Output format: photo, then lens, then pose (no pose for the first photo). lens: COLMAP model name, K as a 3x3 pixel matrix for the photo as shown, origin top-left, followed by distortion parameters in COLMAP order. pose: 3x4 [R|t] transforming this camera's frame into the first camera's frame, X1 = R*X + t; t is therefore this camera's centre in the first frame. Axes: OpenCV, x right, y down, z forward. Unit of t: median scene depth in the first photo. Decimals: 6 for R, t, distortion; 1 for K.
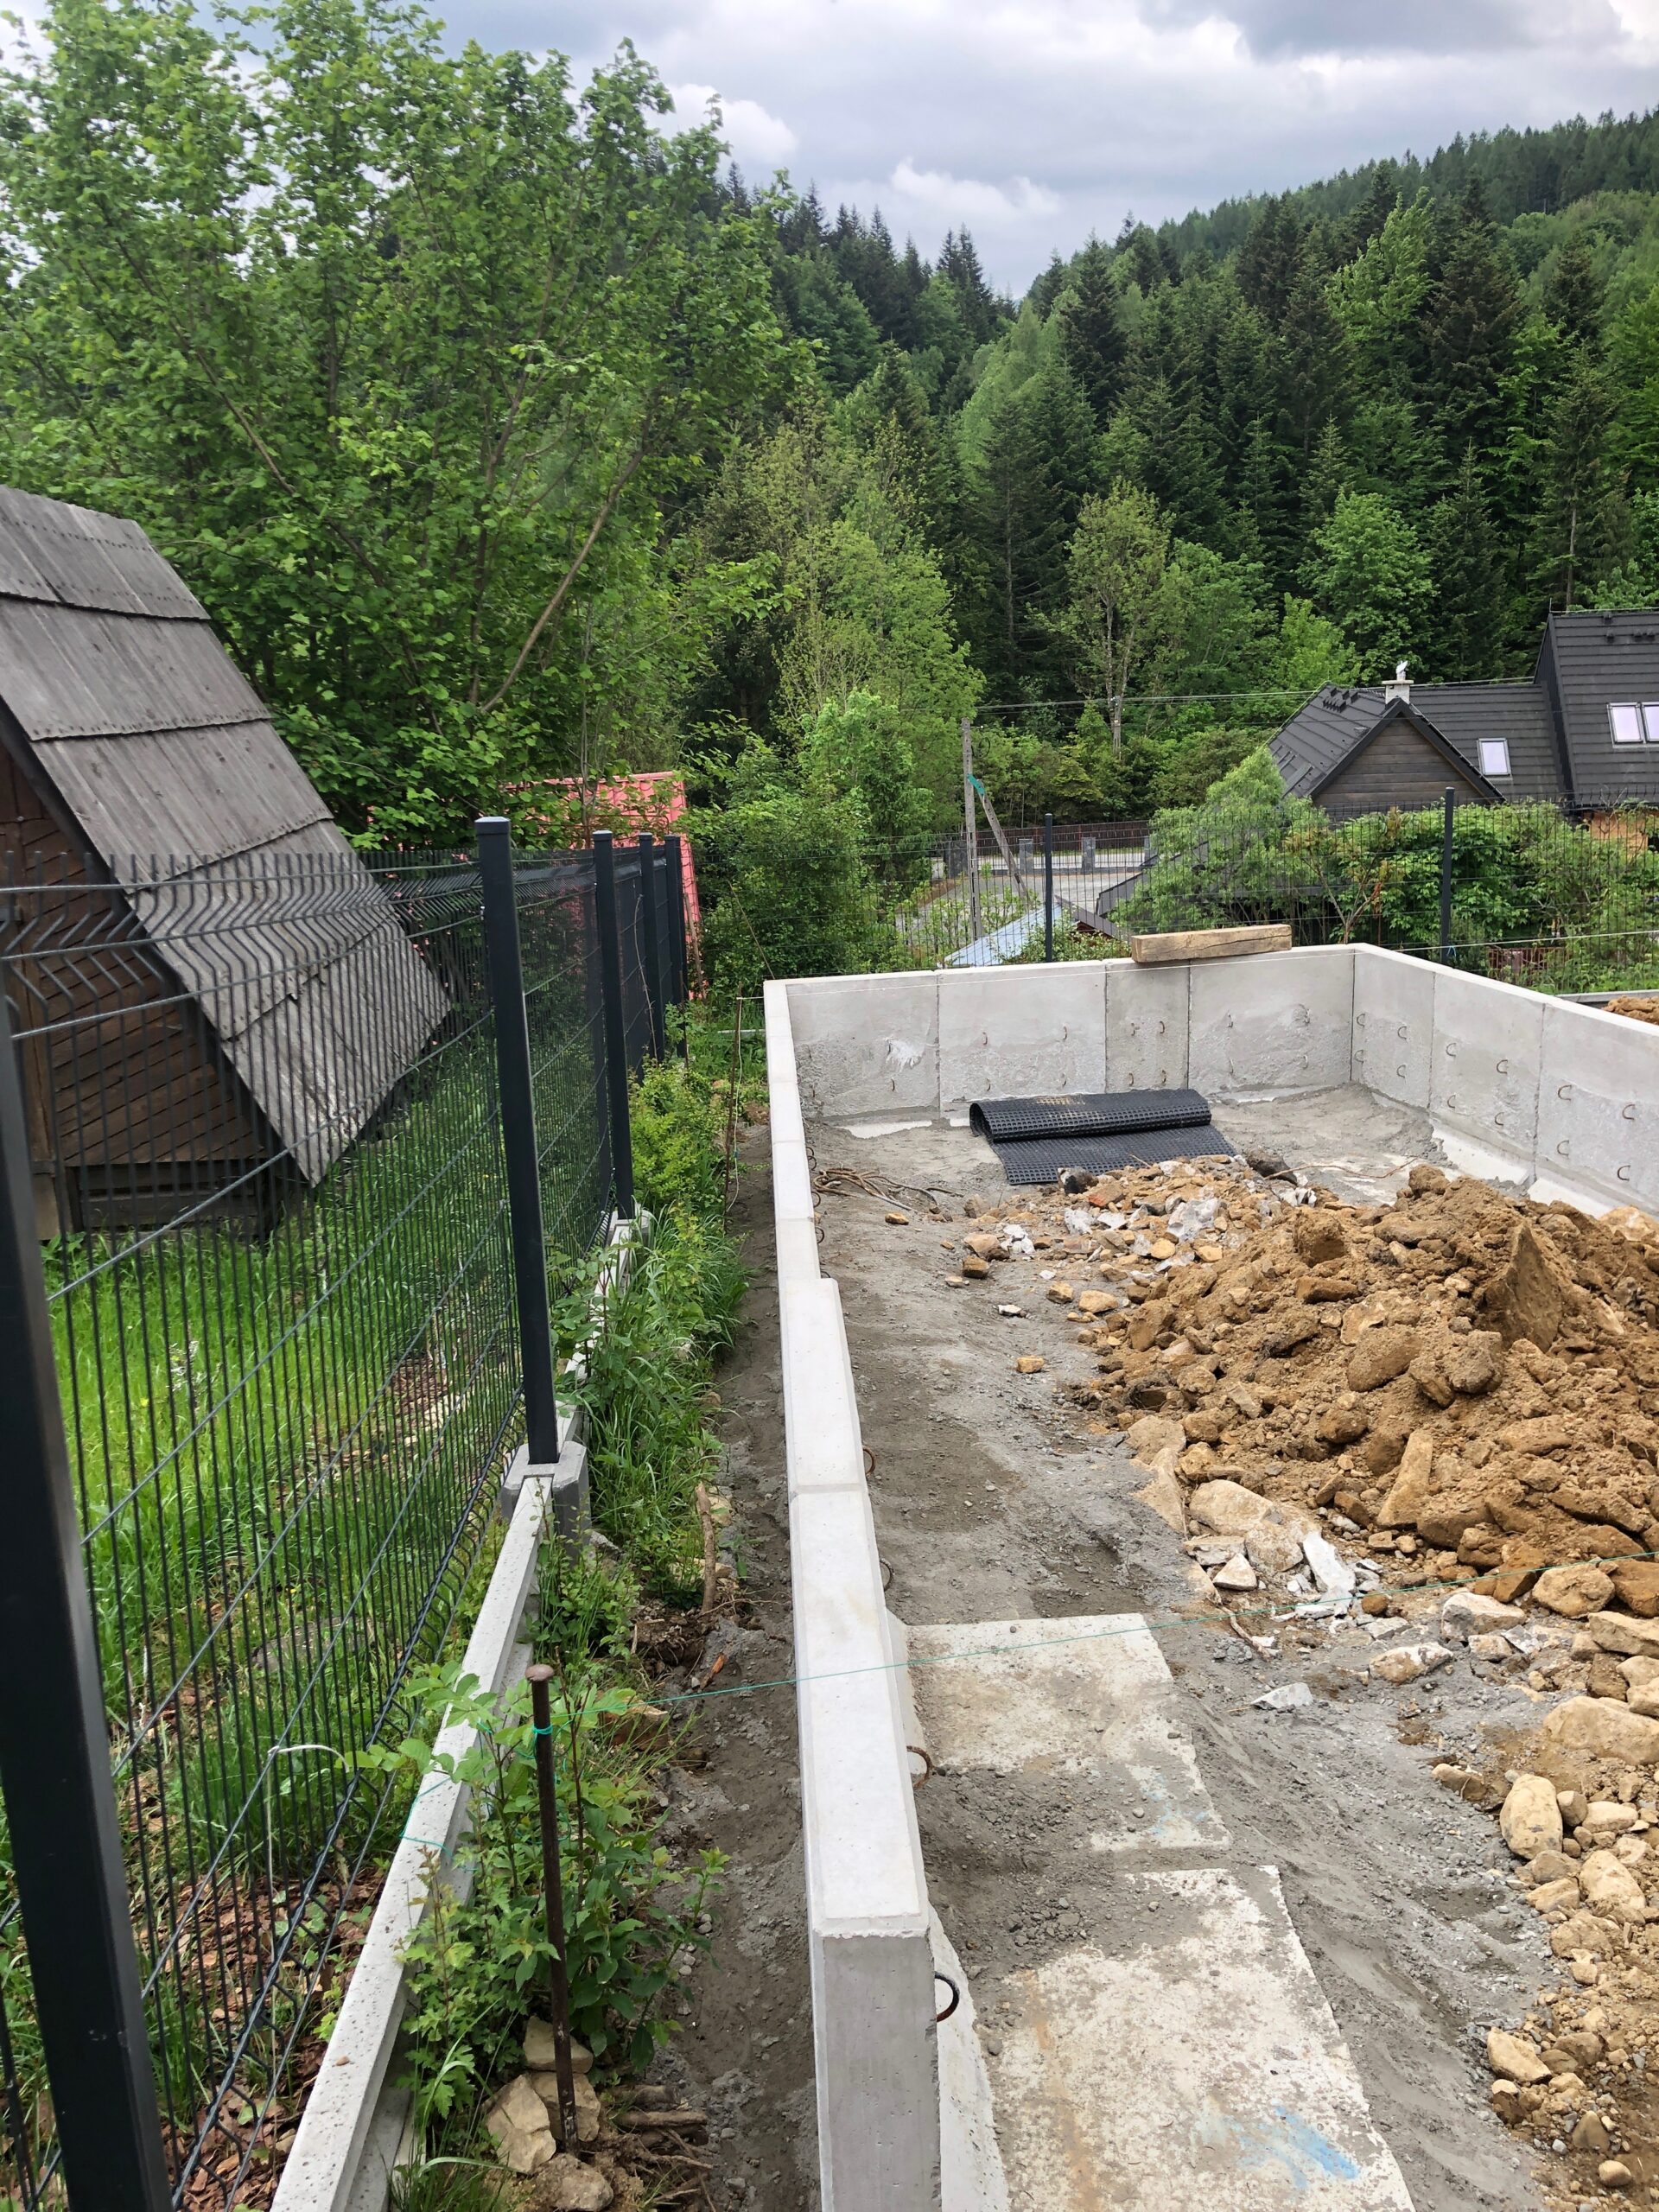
lens RADIAL K [[1827.3, 0, 829.5], [0, 1827.3, 1106.0], [0, 0, 1]] dist [0.020005, -0.022290]
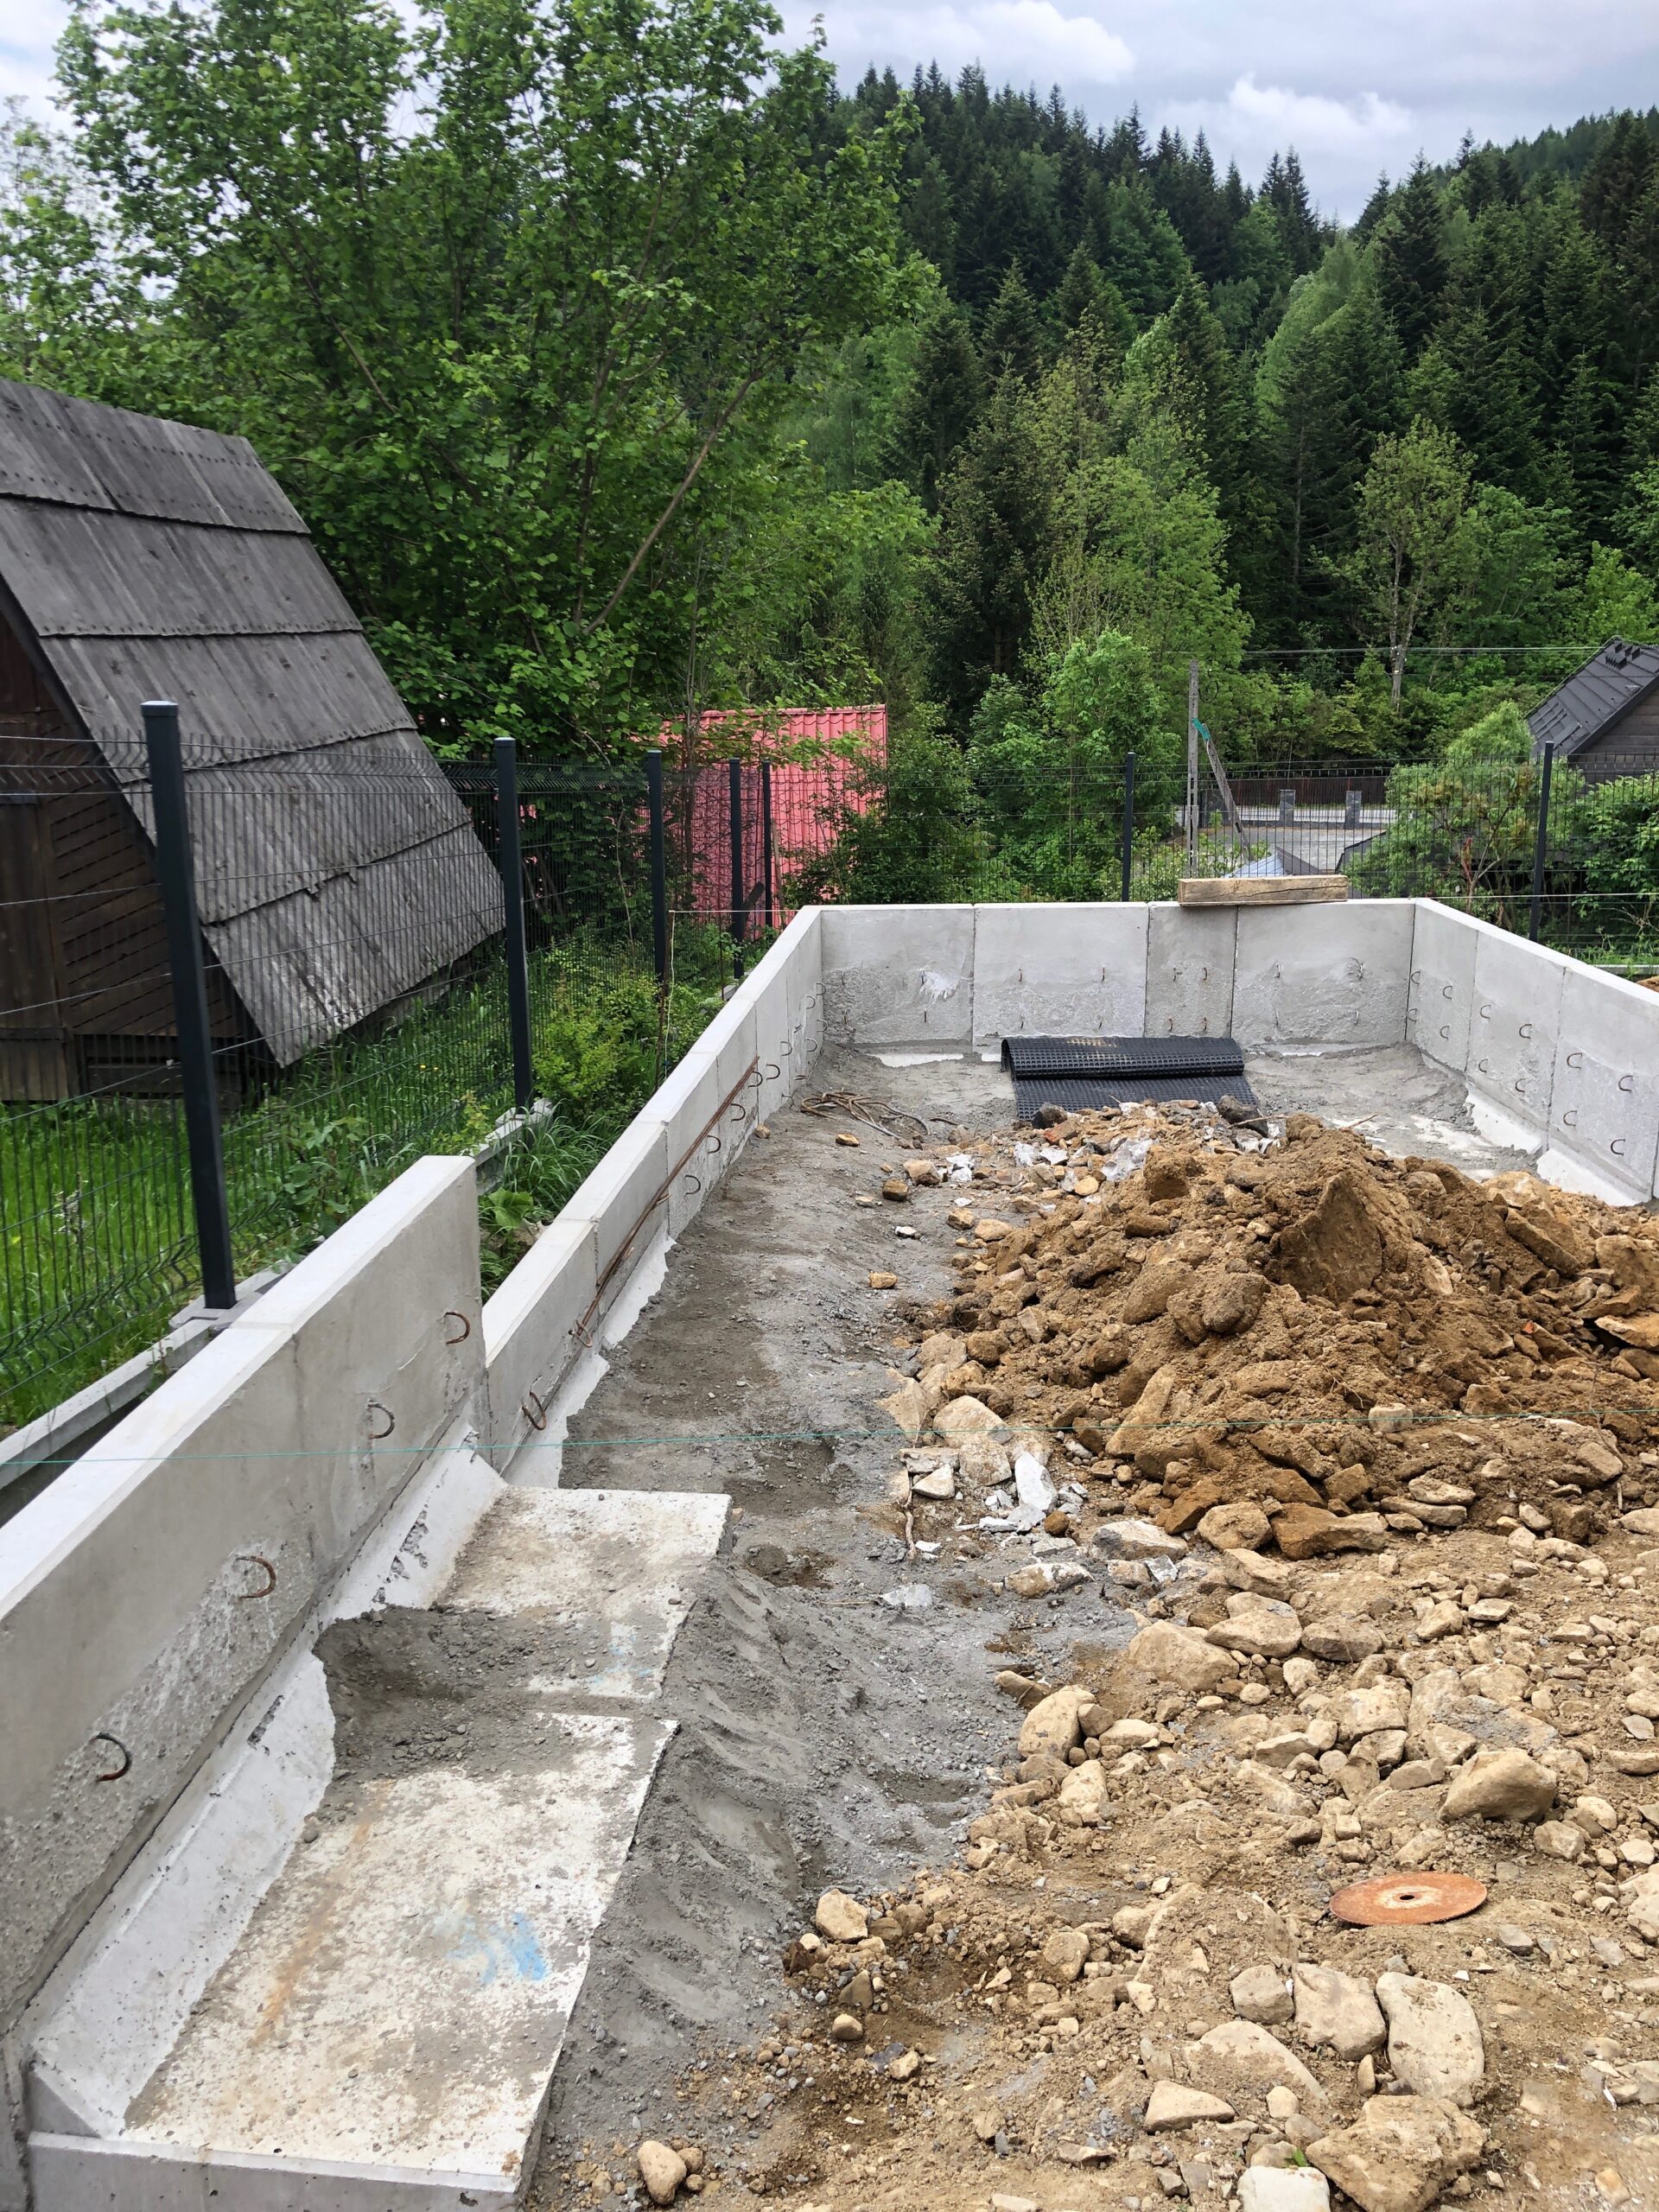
lens RADIAL K [[1819.9, 0, 829.5], [0, 1819.9, 1106.0], [0, 0, 1]] dist [0.016930, 0.015667]
pose [[0.987467, 0.068216, -0.142322, 0.127614], [-0.063465, 0.997273, 0.037664, 0.004323], [0.144503, -0.028160, 0.989104, -0.005178]]
